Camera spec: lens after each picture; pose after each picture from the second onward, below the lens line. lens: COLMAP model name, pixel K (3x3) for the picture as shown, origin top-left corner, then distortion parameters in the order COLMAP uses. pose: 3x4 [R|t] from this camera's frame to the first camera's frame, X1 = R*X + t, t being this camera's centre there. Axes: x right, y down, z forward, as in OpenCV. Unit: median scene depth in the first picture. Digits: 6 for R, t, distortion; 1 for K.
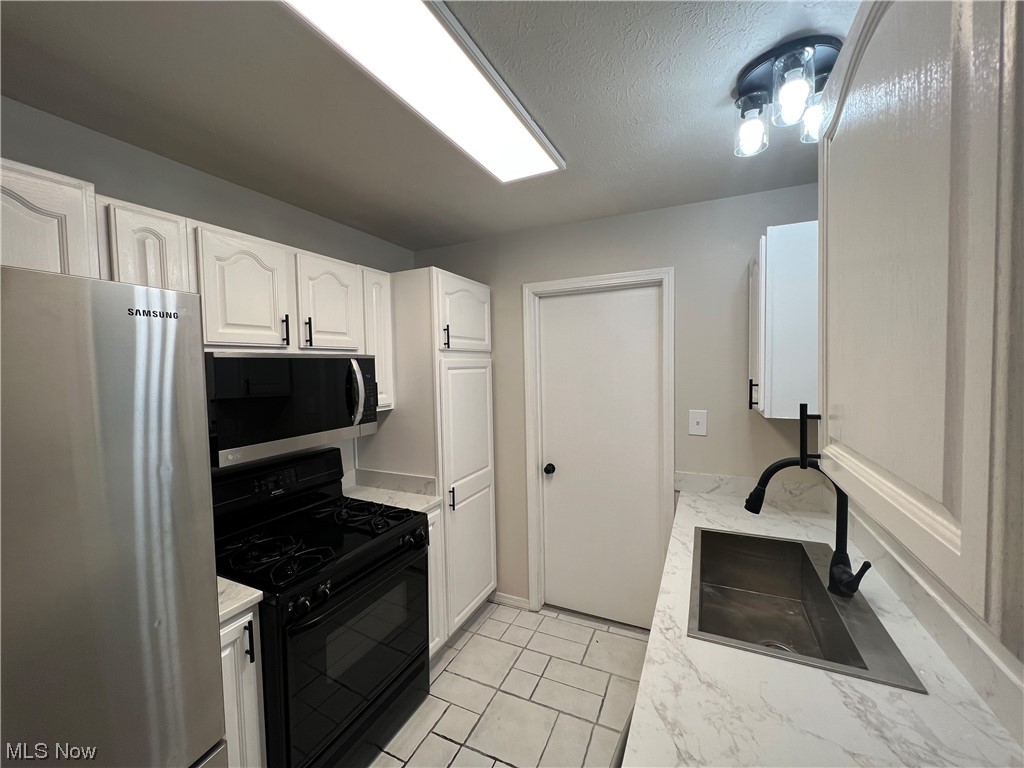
lens RADIAL K [[407.5, 0, 513.8], [0, 407.5, 384.0], [0, 0, 1]] dist [-0.000215, -0.000651]
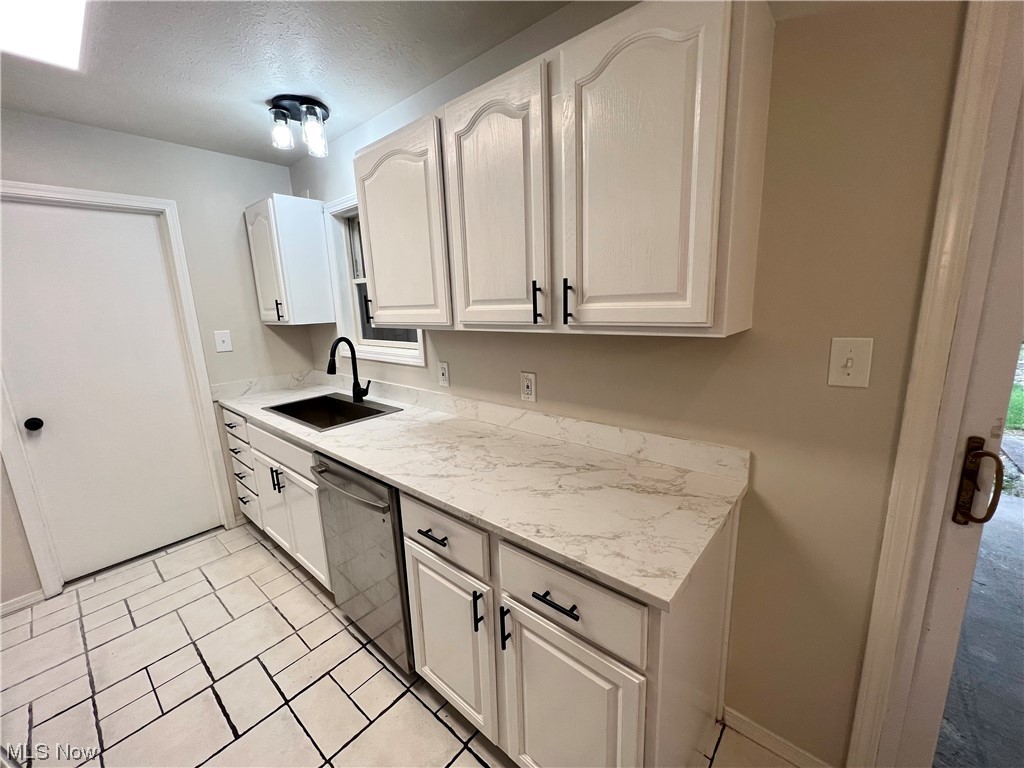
lens RADIAL K [[407.5, 0, 509.3], [0, 407.5, 383.6], [0, 0, 1]] dist [-0.000215, -0.000651]
pose [[0.267899, -0.183321, 0.945845, -0.539423], [0.075320, 0.982711, 0.169133, 0.085240], [-0.960498, 0.025931, 0.277075, -0.167867]]
